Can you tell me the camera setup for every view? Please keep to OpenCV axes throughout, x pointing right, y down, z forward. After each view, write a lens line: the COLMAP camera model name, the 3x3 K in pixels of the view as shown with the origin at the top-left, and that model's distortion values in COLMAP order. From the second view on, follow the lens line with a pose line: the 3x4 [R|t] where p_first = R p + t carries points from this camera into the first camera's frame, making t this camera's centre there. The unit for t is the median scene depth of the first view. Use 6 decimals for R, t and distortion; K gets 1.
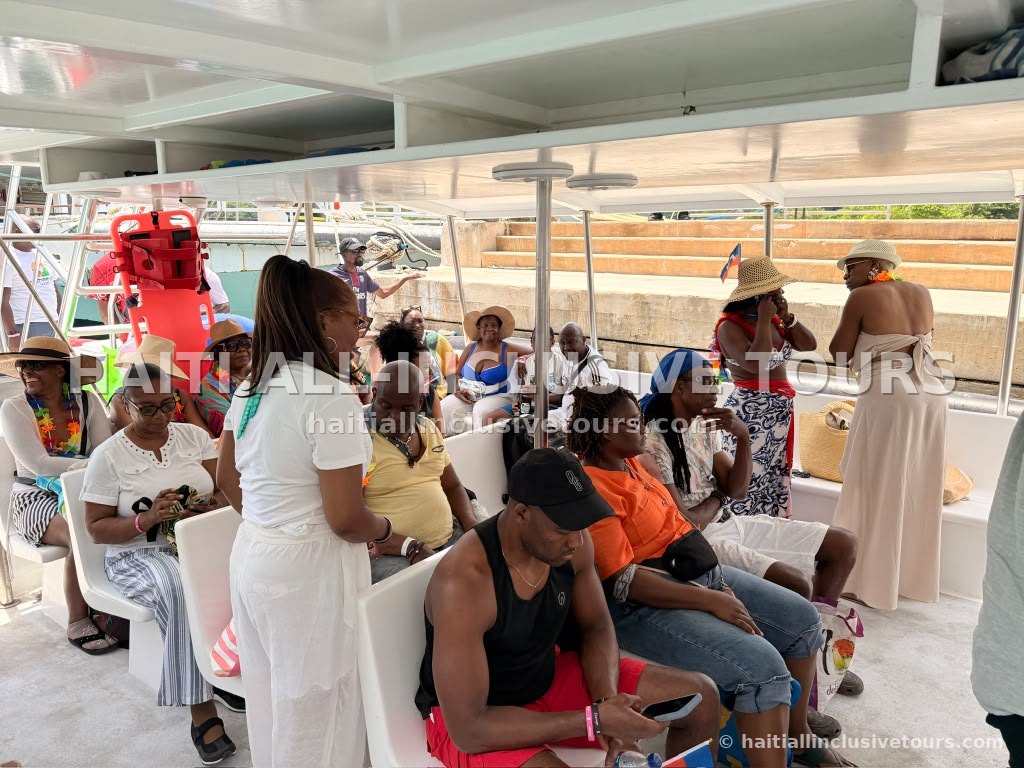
lens RADIAL K [[745.6, 0, 487.1], [0, 745.6, 394.5], [0, 0, 1]] dist [0.095009, -0.139934]
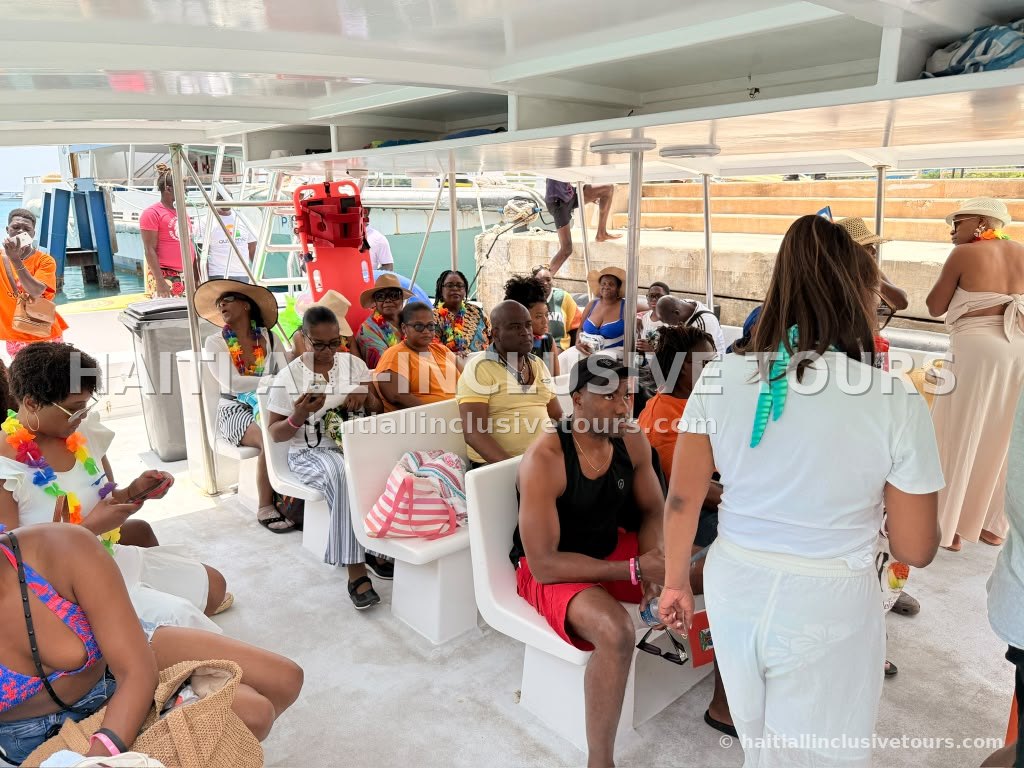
lens RADIAL K [[745.6, 0, 487.1], [0, 745.6, 394.5], [0, 0, 1]] dist [0.095009, -0.139934]
pose [[0.981160, 0.039658, -0.189083, 0.057837], [-0.030834, 0.998304, 0.049385, 0.032539], [0.190721, -0.042625, 0.980718, -0.159788]]
